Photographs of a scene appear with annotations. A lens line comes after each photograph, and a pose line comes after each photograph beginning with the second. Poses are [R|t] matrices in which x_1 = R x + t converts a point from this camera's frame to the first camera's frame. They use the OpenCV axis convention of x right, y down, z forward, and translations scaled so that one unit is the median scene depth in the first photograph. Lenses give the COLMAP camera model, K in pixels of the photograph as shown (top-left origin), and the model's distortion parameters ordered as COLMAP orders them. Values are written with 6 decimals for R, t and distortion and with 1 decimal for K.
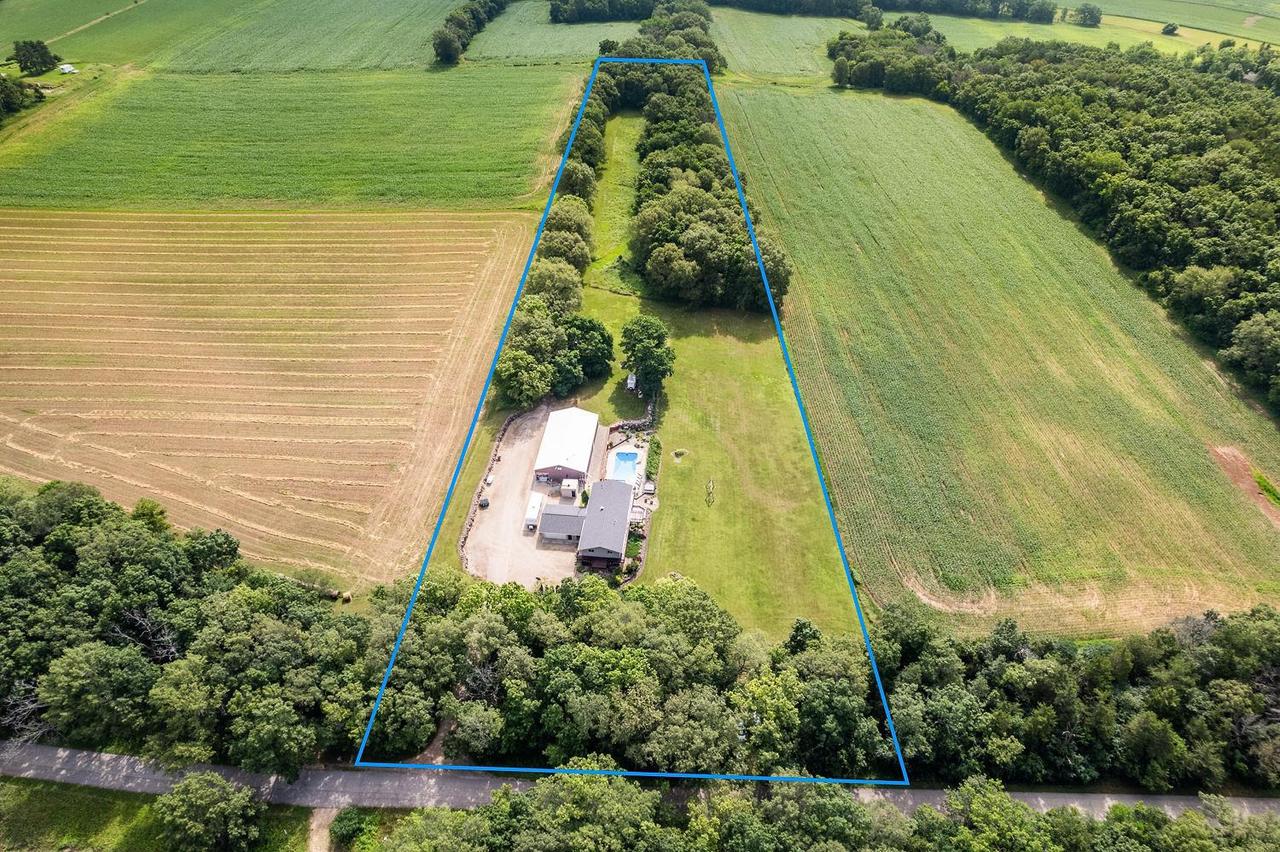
lens RADIAL K [[815.1, 0, 641.8], [0, 815.1, 430.5], [0, 0, 1]] dist [-0.008337, 0.003912]
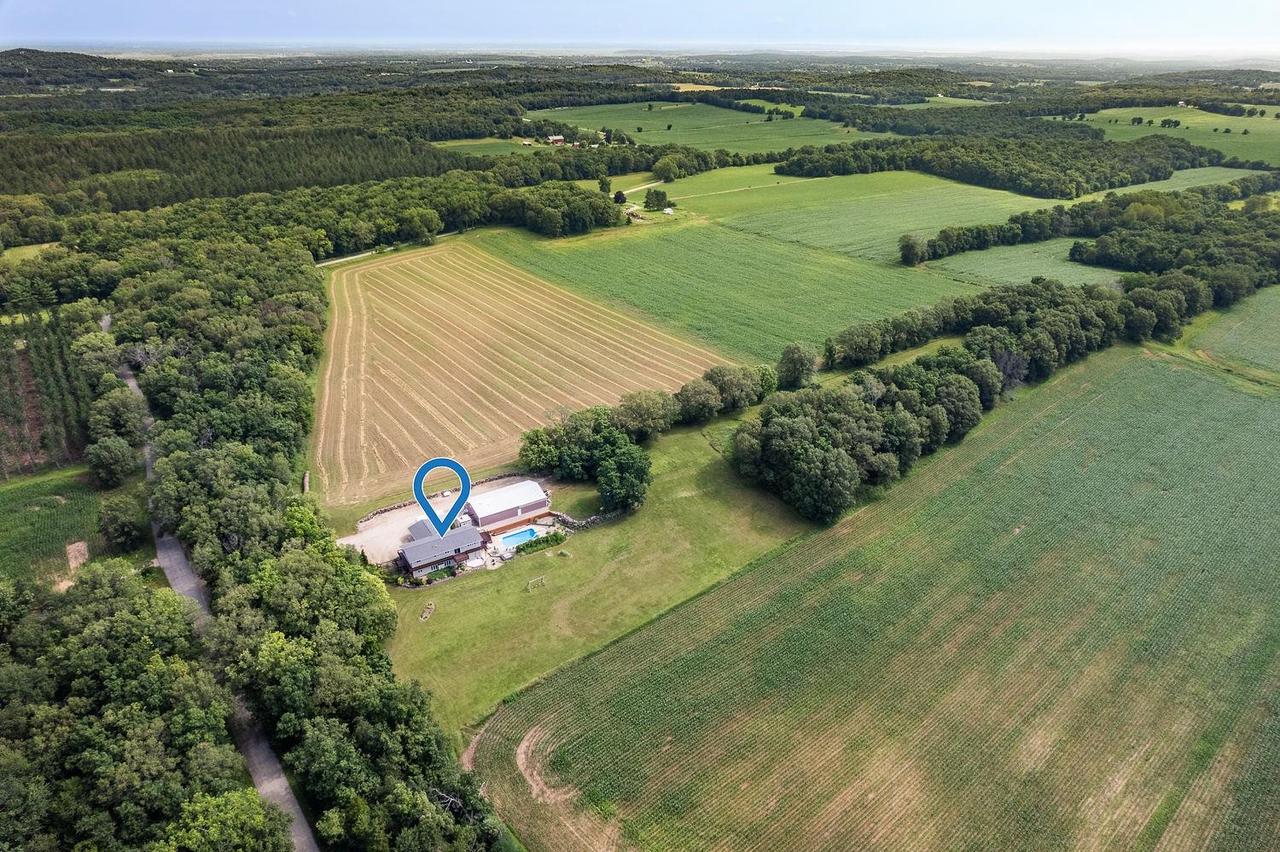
lens RADIAL K [[815.1, 0, 642.8], [0, 815.1, 424.8], [0, 0, 1]] dist [-0.008337, 0.003912]
pose [[0.634685, 0.349765, -0.689085, 0.674531], [-0.502241, 0.864399, -0.023841, -0.125721], [0.587306, 0.361219, 0.724288, 0.158339]]
